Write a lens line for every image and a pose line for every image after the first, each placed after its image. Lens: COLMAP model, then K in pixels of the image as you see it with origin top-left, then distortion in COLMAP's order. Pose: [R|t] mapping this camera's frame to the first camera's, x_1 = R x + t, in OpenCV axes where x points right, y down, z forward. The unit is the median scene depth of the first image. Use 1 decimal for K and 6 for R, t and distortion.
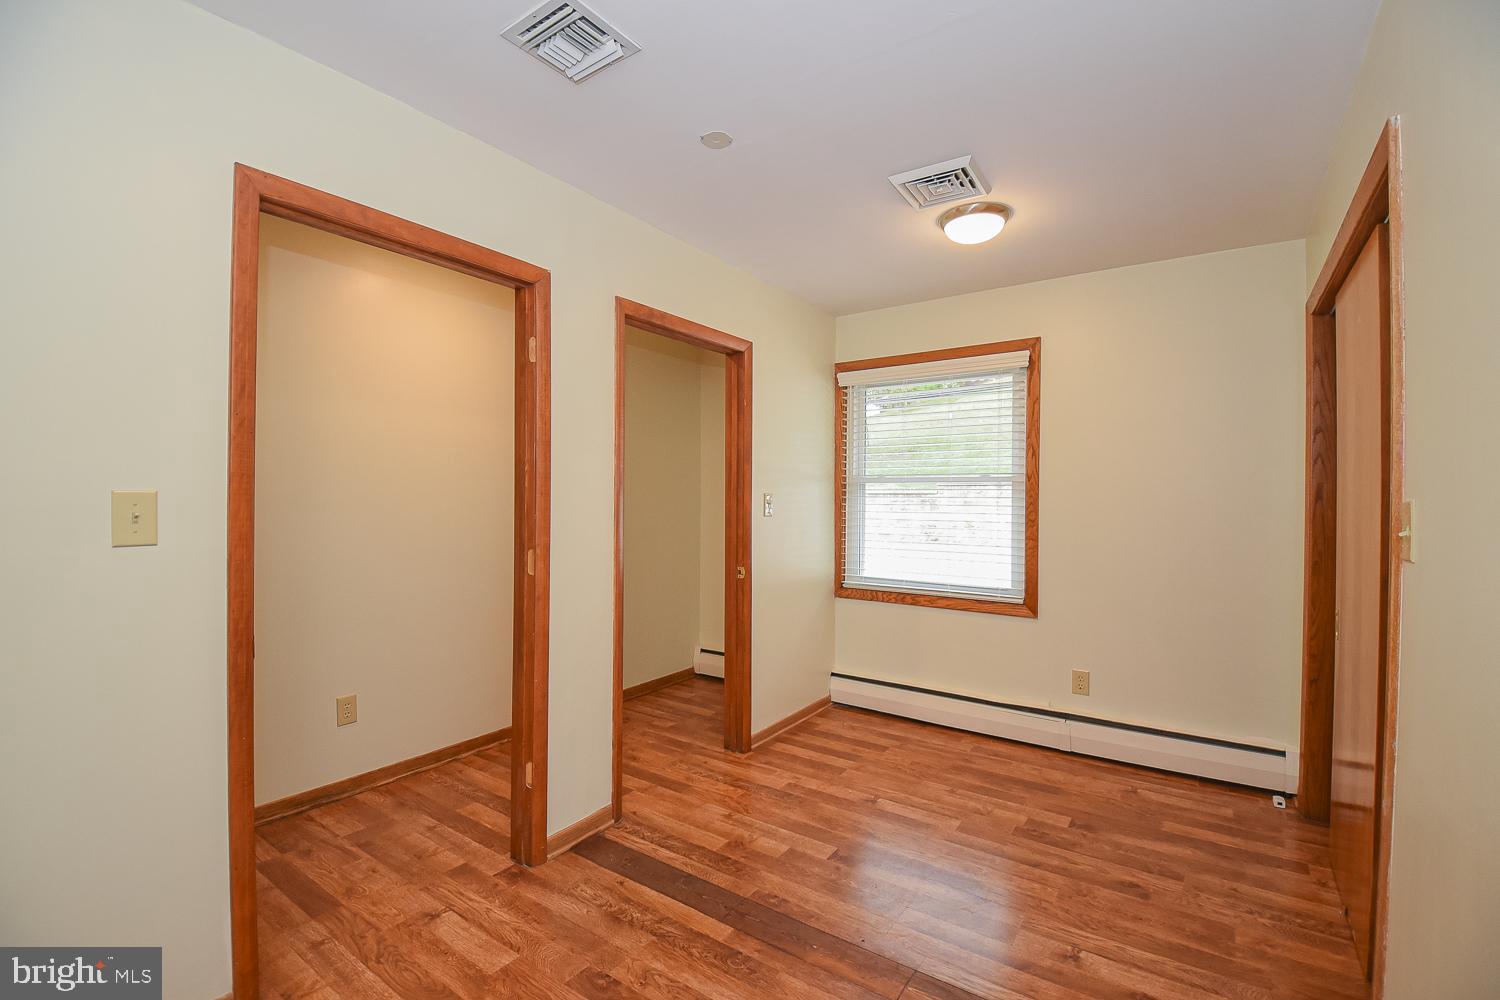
lens RADIAL K [[680.9, 0, 749.7], [0, 680.9, 503.7], [0, 0, 1]] dist [-0.002987, -0.007414]
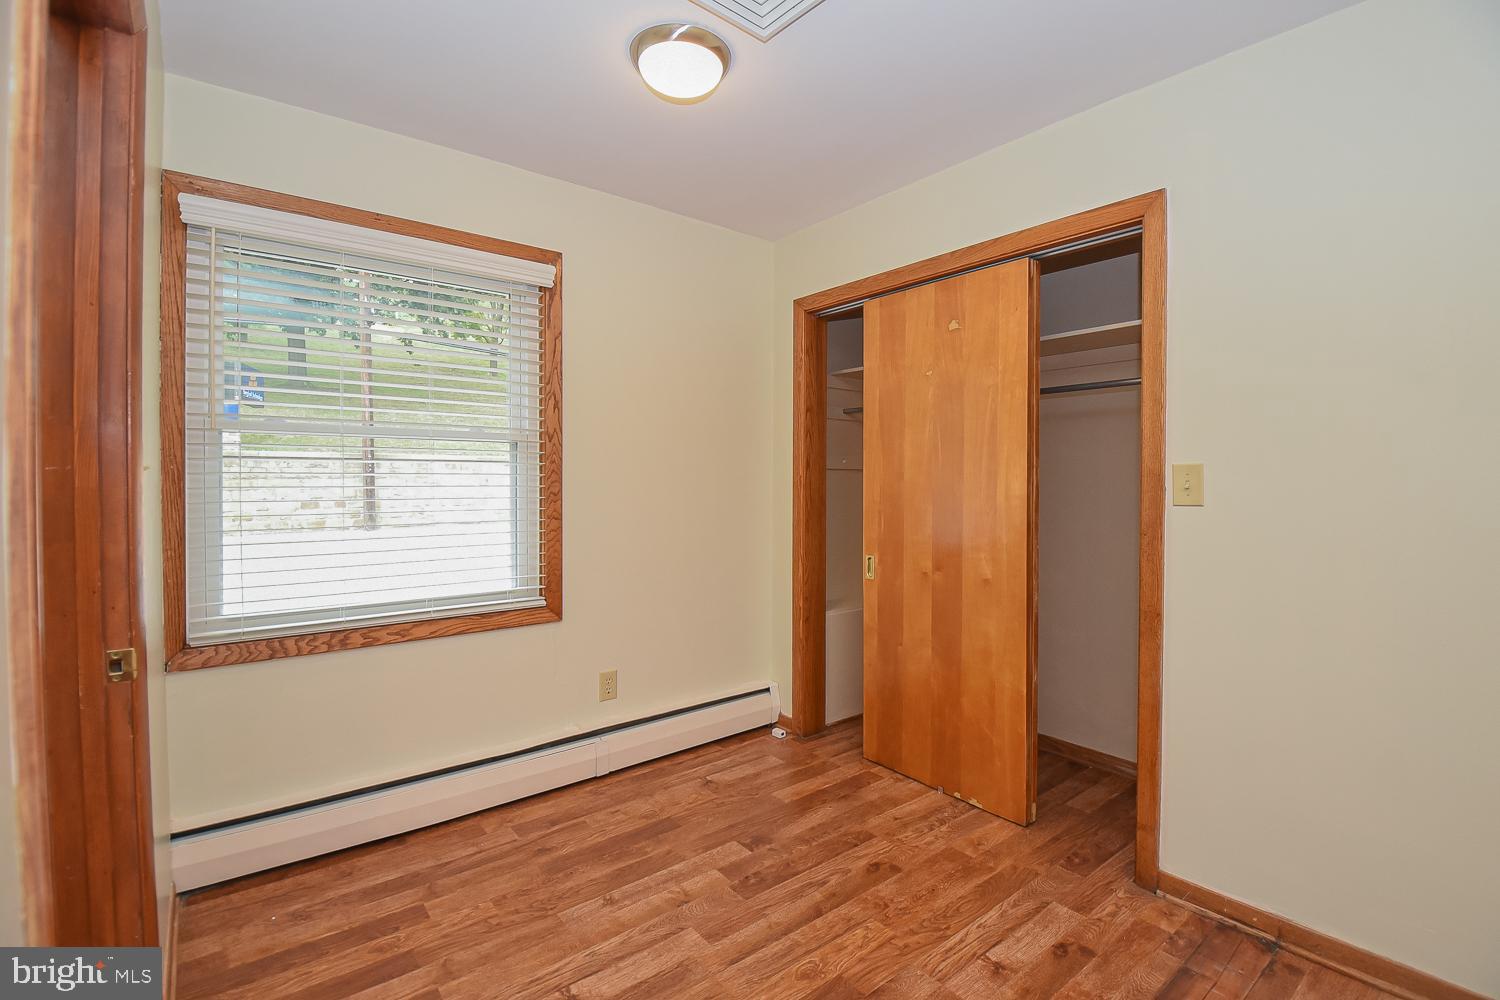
lens RADIAL K [[680.9, 0, 789.7], [0, 680.9, 482.2], [0, 0, 1]] dist [-0.002987, -0.007414]
pose [[0.254596, -0.019721, 0.966846, -0.266478], [0.002491, 0.999802, 0.019737, -0.002050], [-0.967044, -0.002616, 0.254595, 0.595360]]
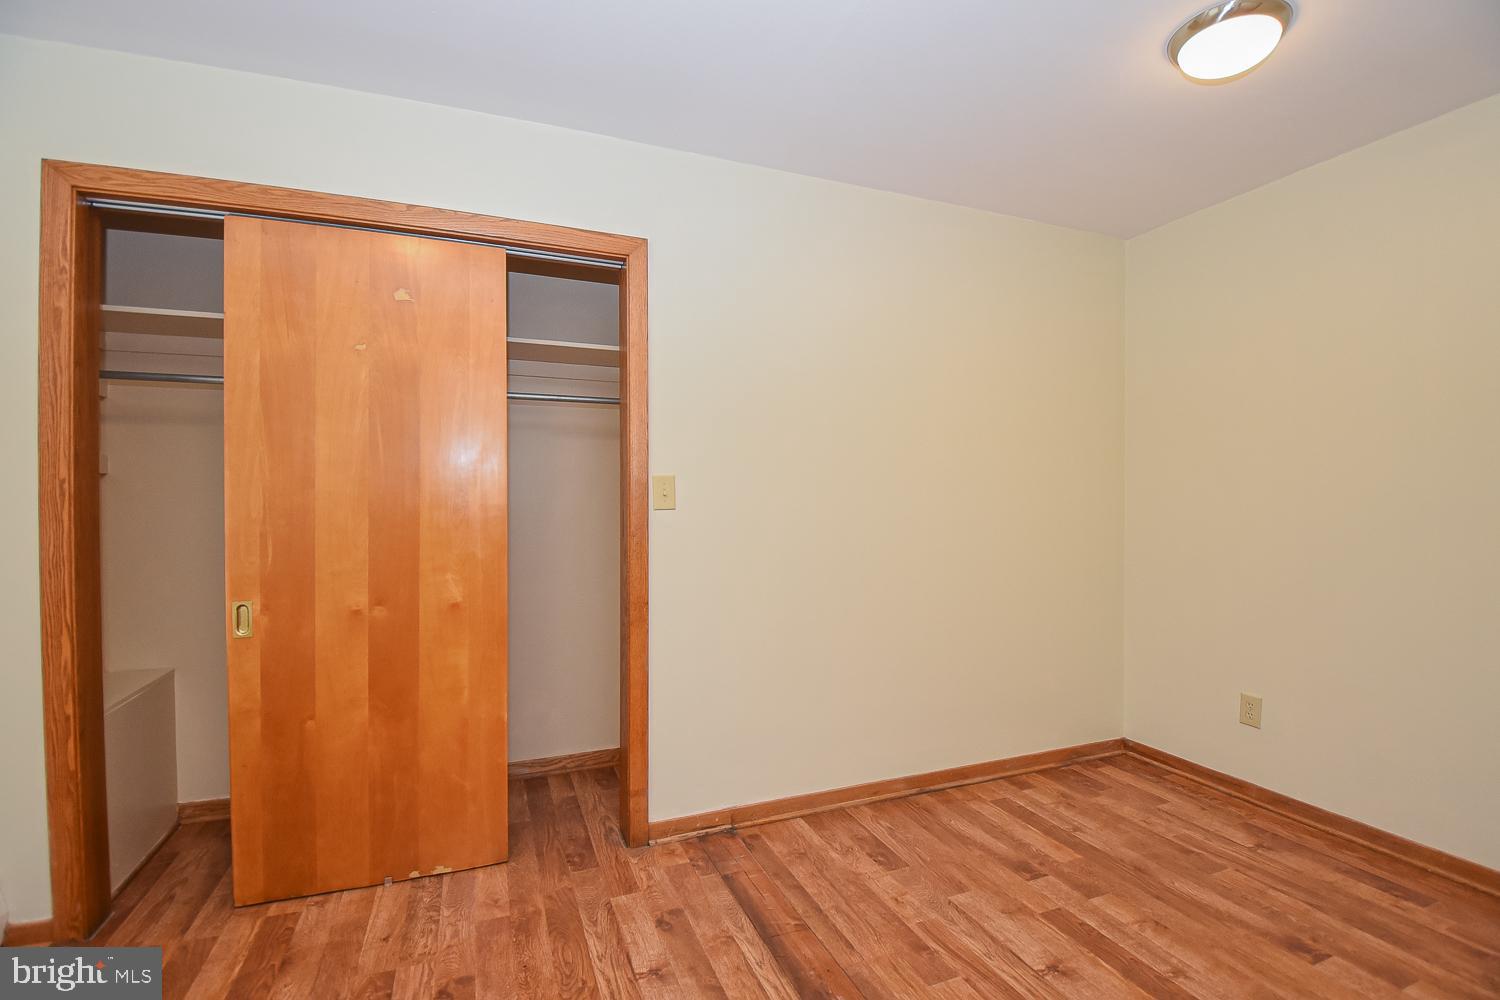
lens RADIAL K [[680.9, 0, 743.2], [0, 680.9, 502.2], [0, 0, 1]] dist [-0.002987, -0.007414]
pose [[-0.828589, -0.020446, 0.559485, -0.069271], [-0.013227, 0.999769, 0.016946, 0.009700], [-0.559702, 0.006641, -0.828668, 0.966998]]
